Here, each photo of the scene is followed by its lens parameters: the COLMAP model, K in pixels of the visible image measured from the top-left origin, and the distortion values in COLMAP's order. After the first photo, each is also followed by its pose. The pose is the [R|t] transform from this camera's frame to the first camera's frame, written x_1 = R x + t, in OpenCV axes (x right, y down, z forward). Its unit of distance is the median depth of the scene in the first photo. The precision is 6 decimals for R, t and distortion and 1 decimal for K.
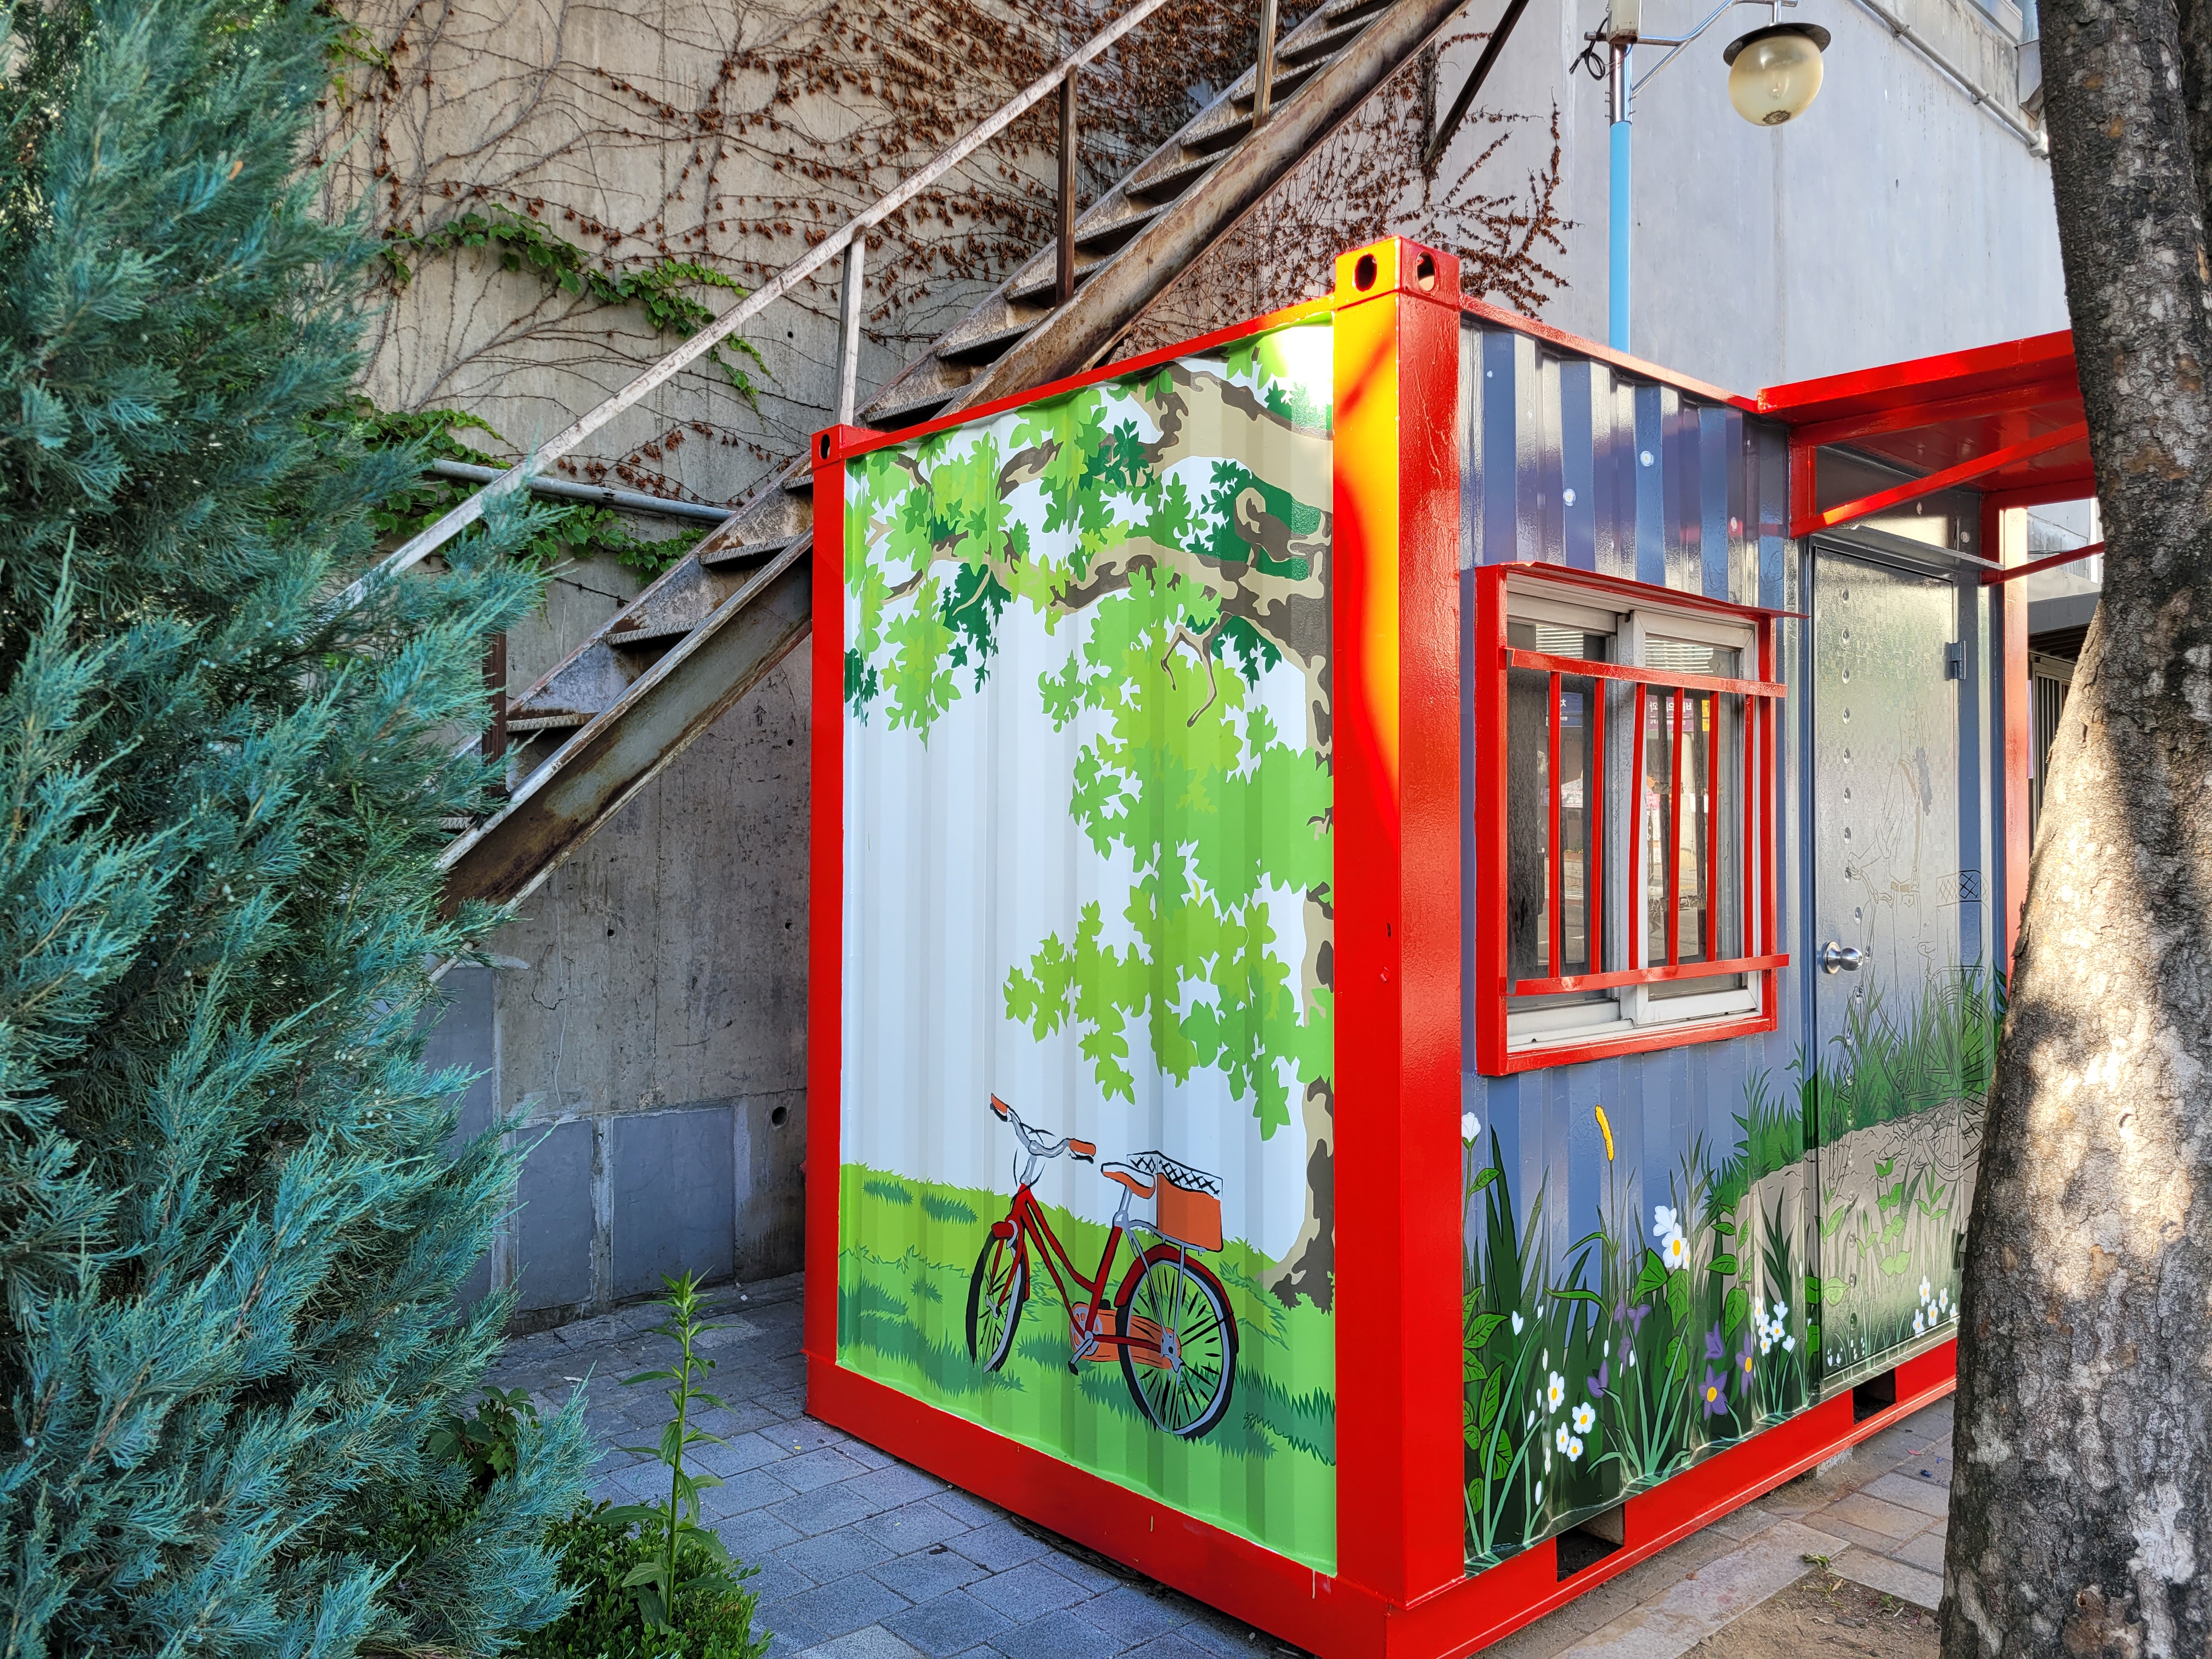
lens RADIAL K [[1647.7, 0, 1125.6], [0, 1647.7, 808.0], [0, 0, 1]] dist [0.070928, -0.057170]
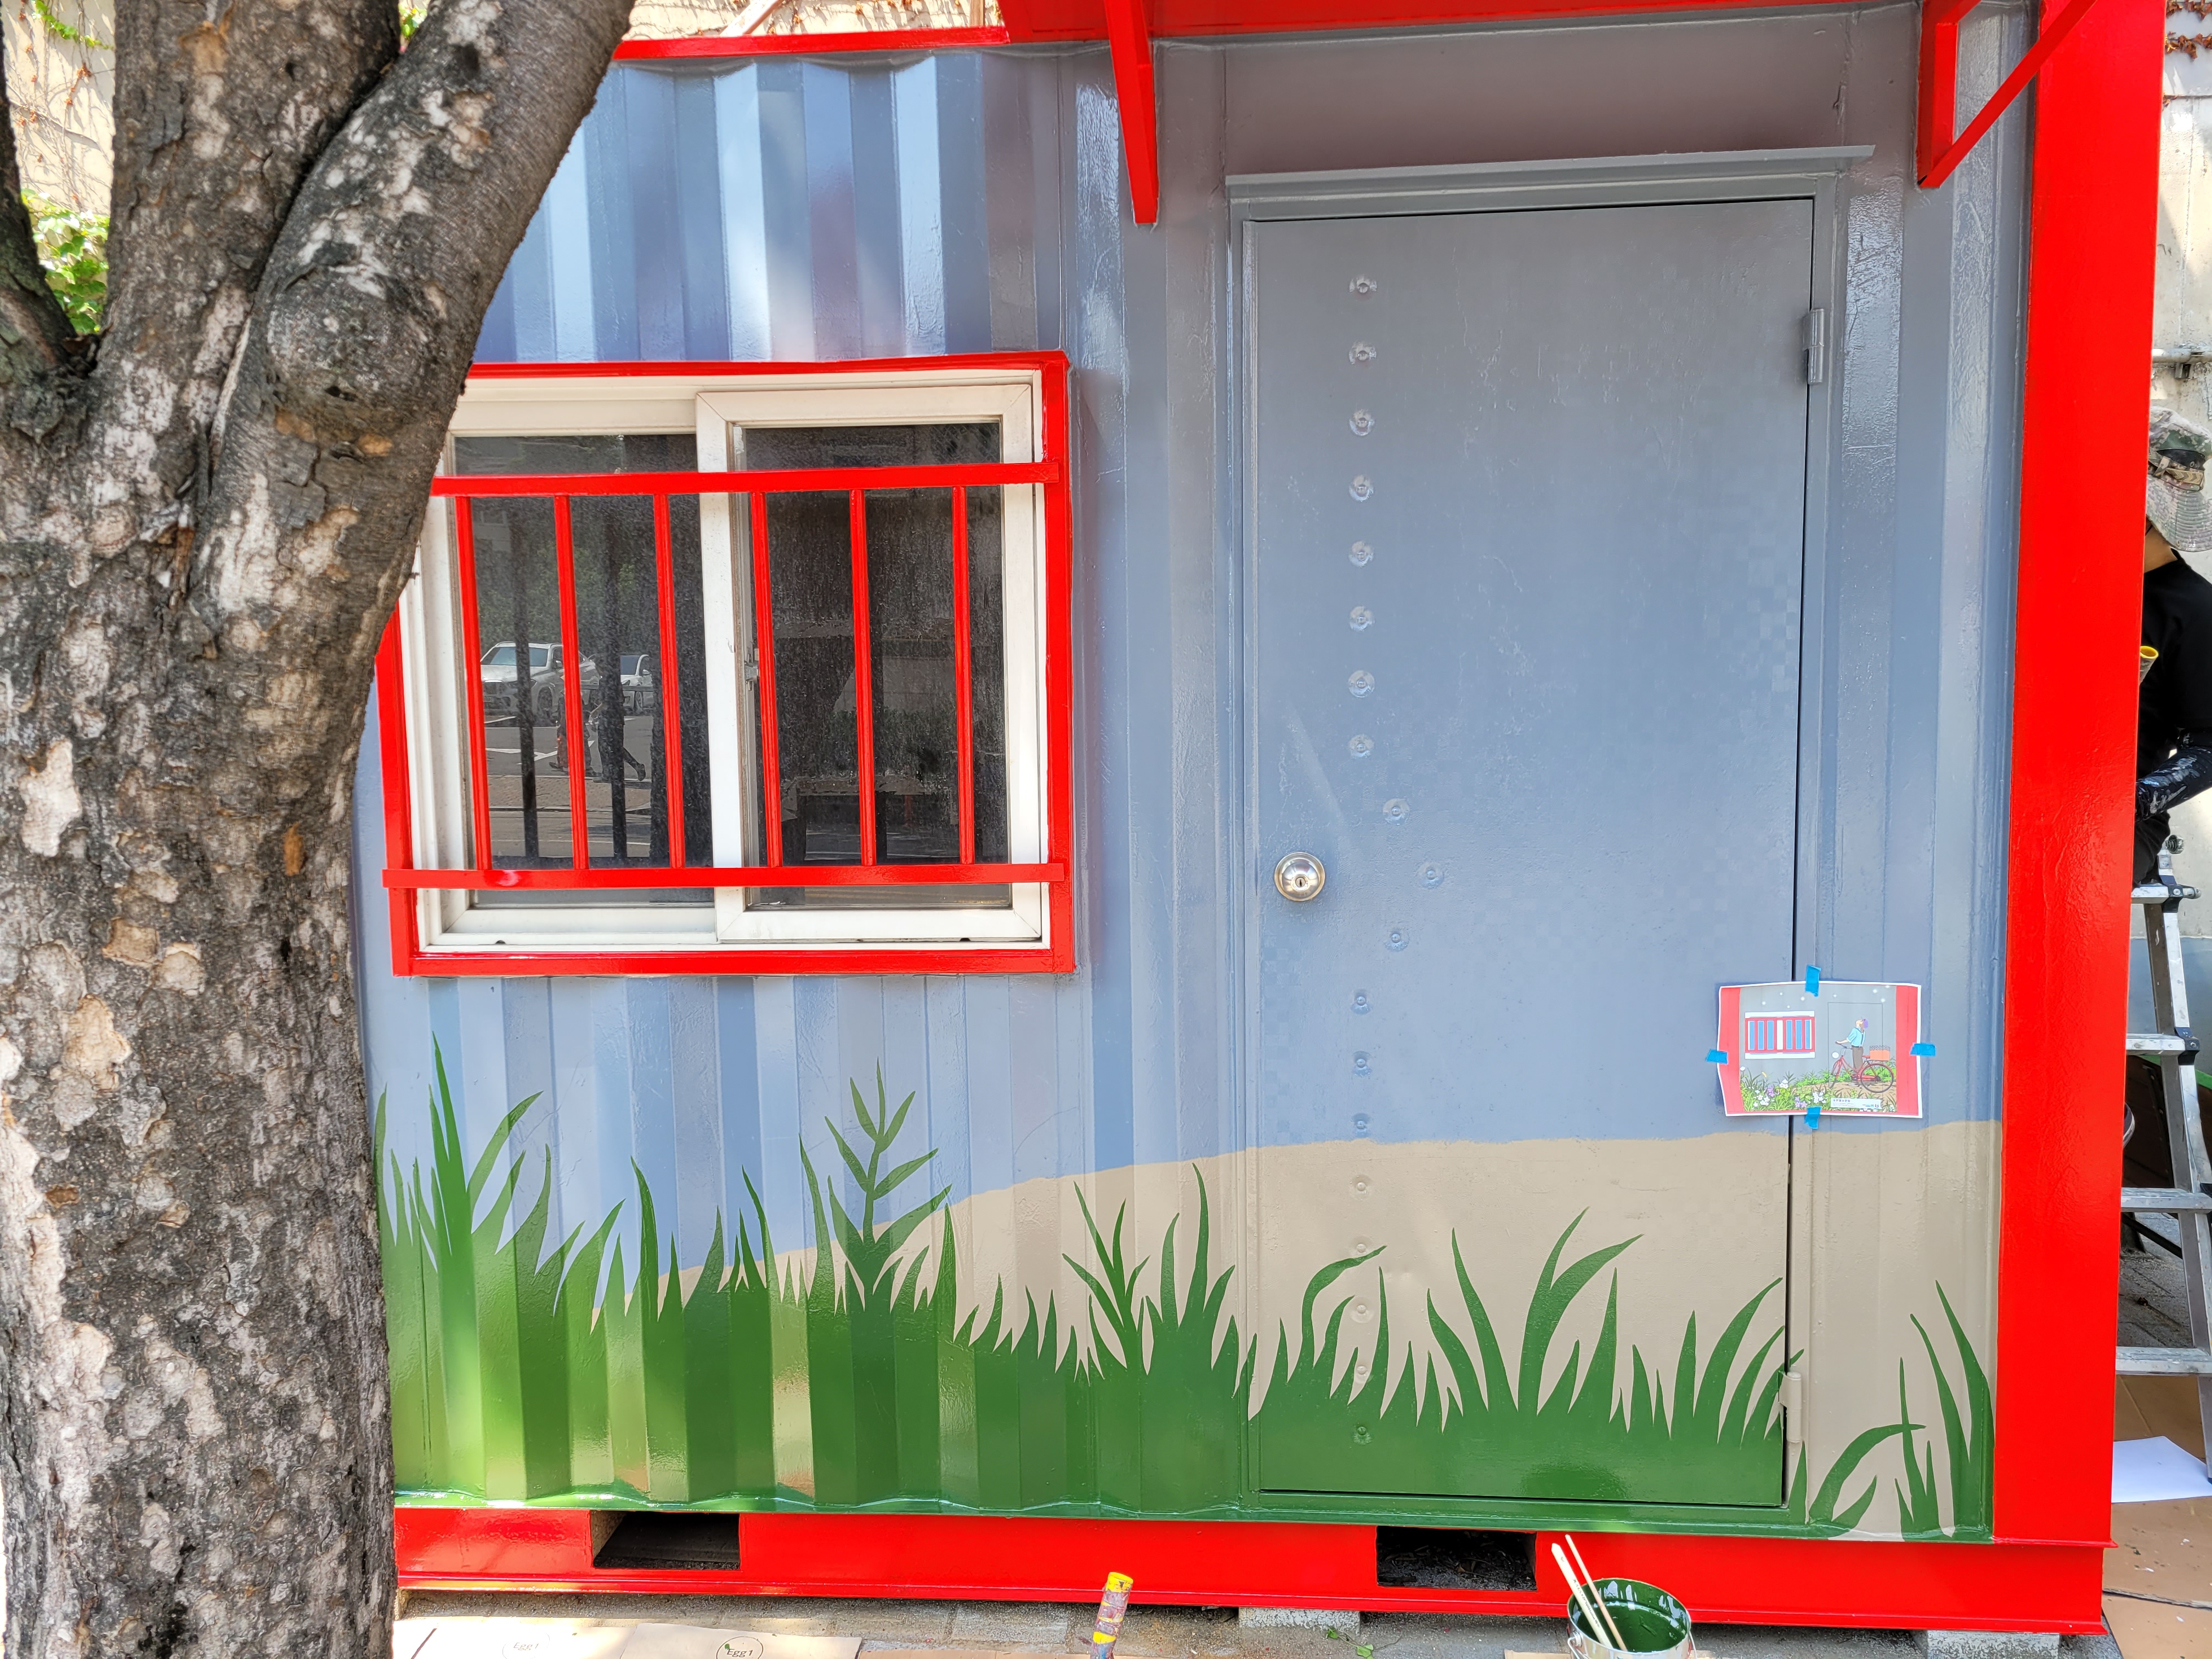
lens RADIAL K [[1647.7, 0, 1104.7], [0, 1647.7, 836.4], [0, 0, 1]] dist [0.070928, -0.057170]
pose [[0.681991, 0.054095, -0.729357, 0.922720], [0.028094, 0.994587, 0.100036, 0.009344], [0.730821, -0.088714, 0.676780, 0.568768]]
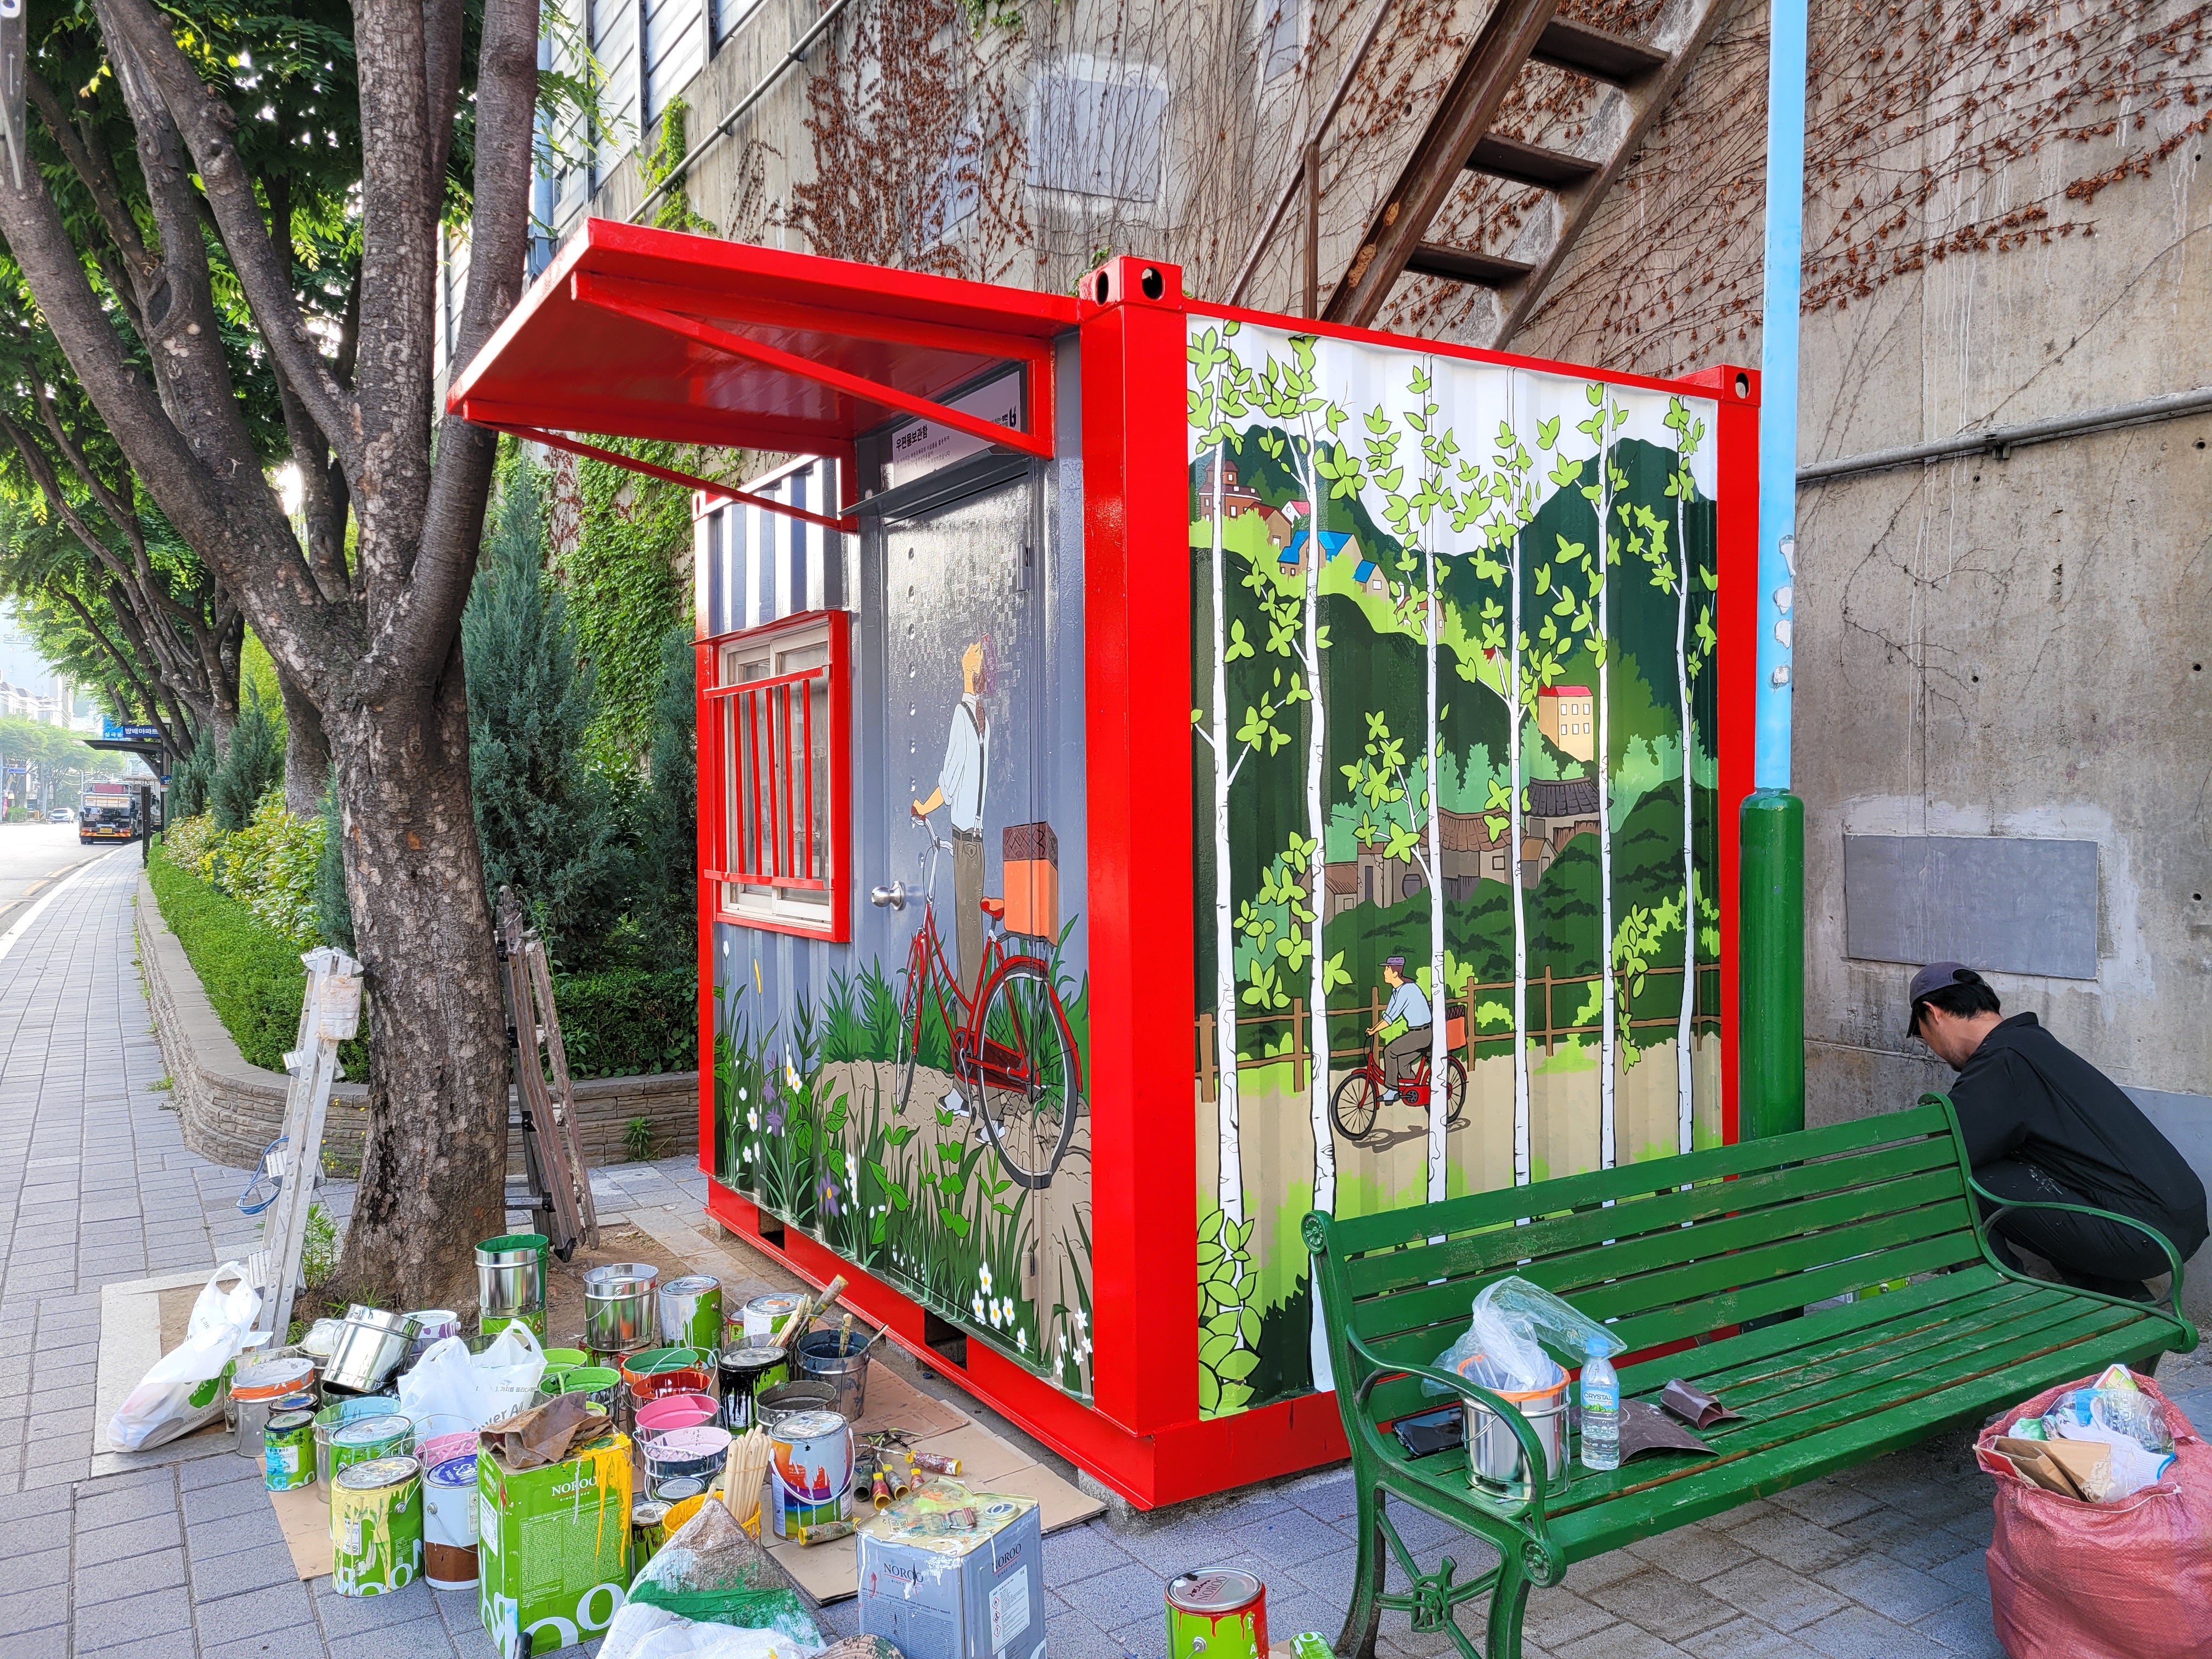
lens RADIAL K [[1647.7, 0, 1104.3], [0, 1647.7, 803.7], [0, 0, 1]] dist [0.070928, -0.057170]
pose [[-0.208143, 0.000326, -0.978098, 1.605841], [0.025127, 0.999672, -0.005014, 0.042117], [0.977776, -0.025620, -0.208083, 1.500590]]
